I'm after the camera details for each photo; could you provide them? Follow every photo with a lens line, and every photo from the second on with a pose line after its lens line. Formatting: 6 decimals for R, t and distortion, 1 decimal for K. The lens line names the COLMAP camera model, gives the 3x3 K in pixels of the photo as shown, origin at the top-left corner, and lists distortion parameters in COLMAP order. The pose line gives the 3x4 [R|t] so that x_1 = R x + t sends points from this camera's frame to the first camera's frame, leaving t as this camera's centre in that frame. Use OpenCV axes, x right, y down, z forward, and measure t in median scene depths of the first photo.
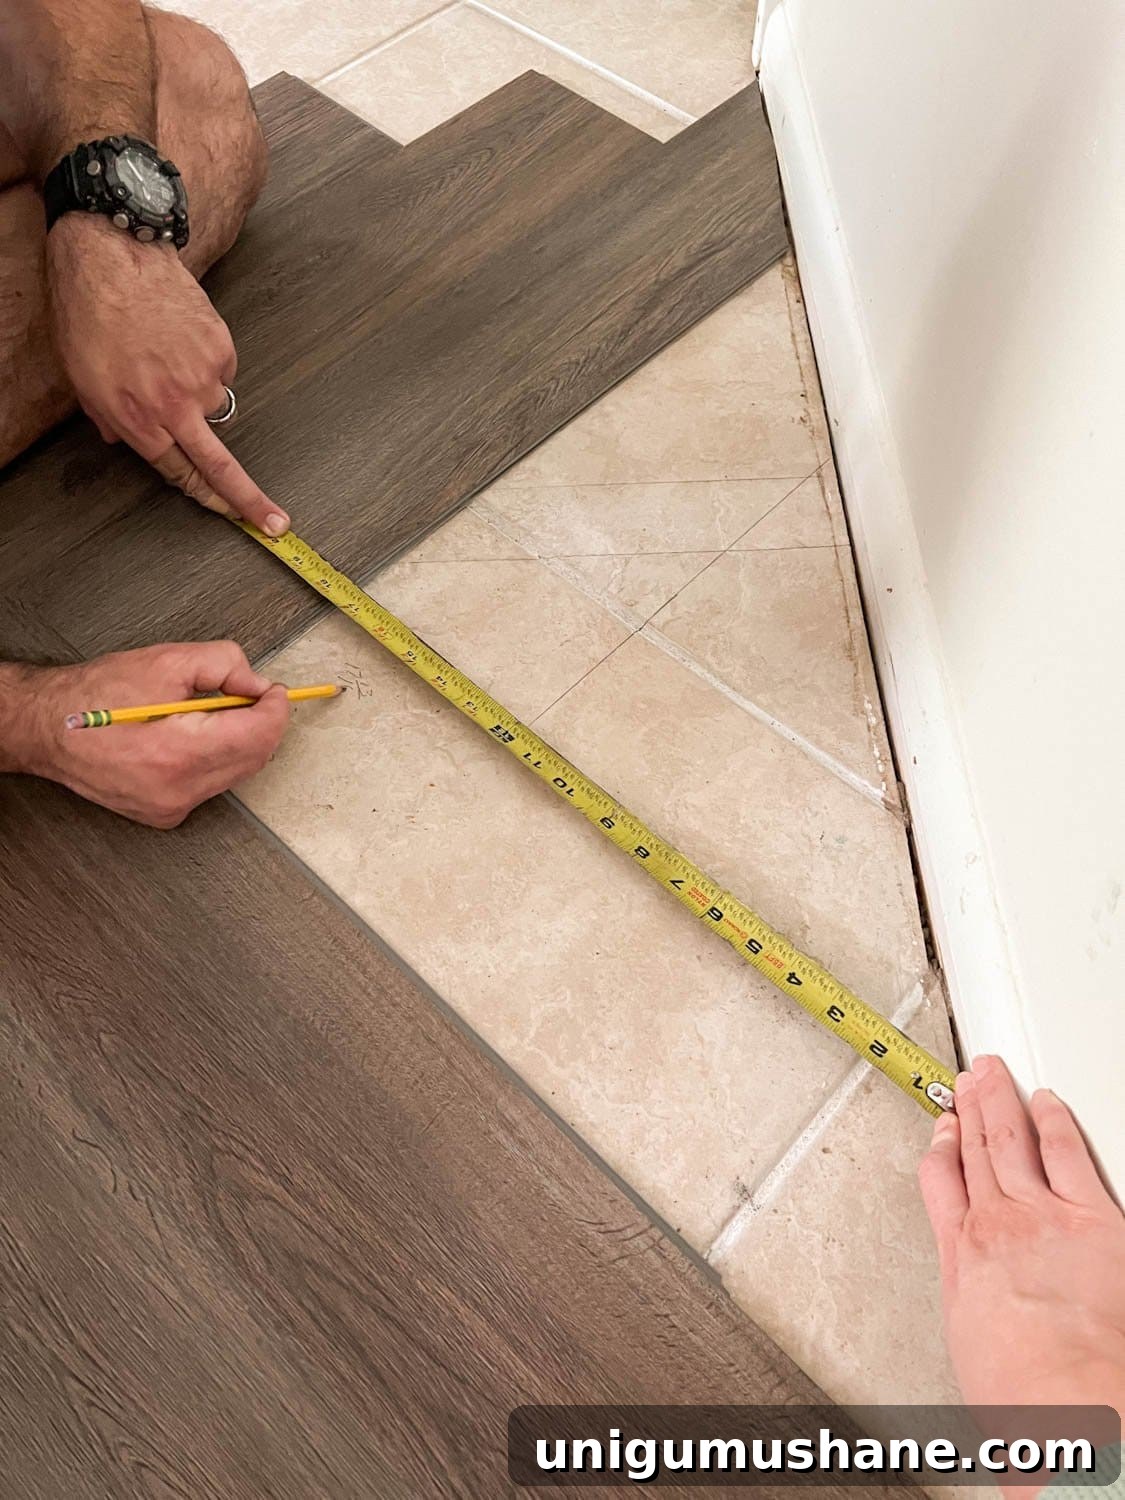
lens RADIAL K [[1152.3, 0, 562.5], [0, 1152.3, 750.0], [0, 0, 1]] dist [0.091240, -0.132034]
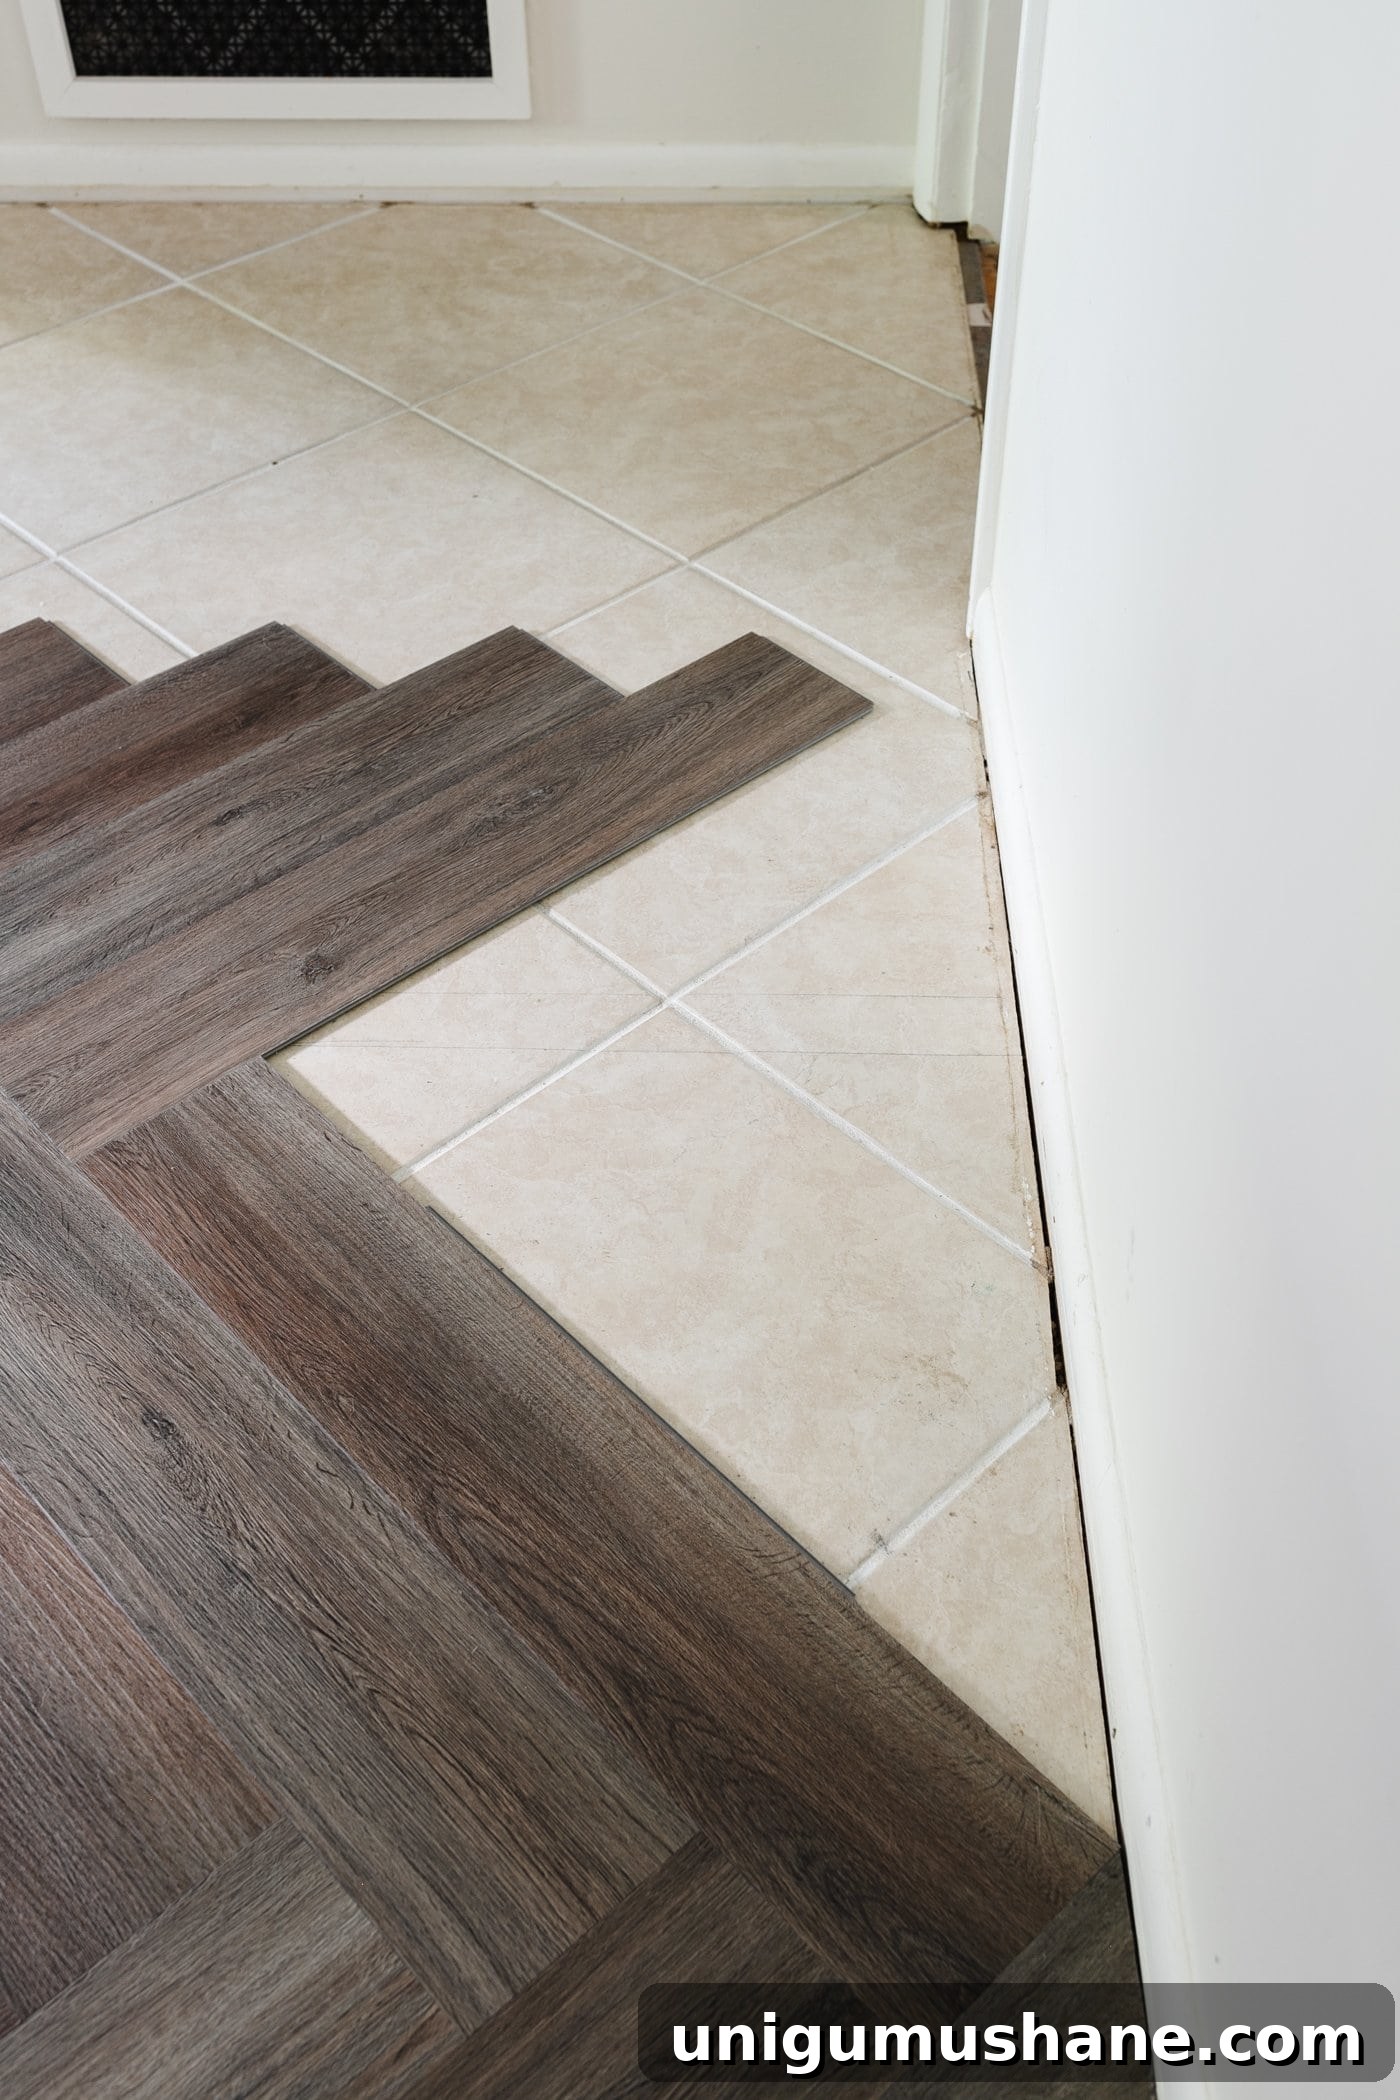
lens RADIAL K [[2016.6, 0, 692.6], [0, 2016.6, 1049.9], [0, 0, 1]] dist [0.011049, -0.008444]
pose [[0.997853, 0.045678, -0.046943, 0.037040], [-0.056805, 0.960318, -0.273061, 0.433968], [0.032607, 0.275141, 0.960851, -1.013082]]
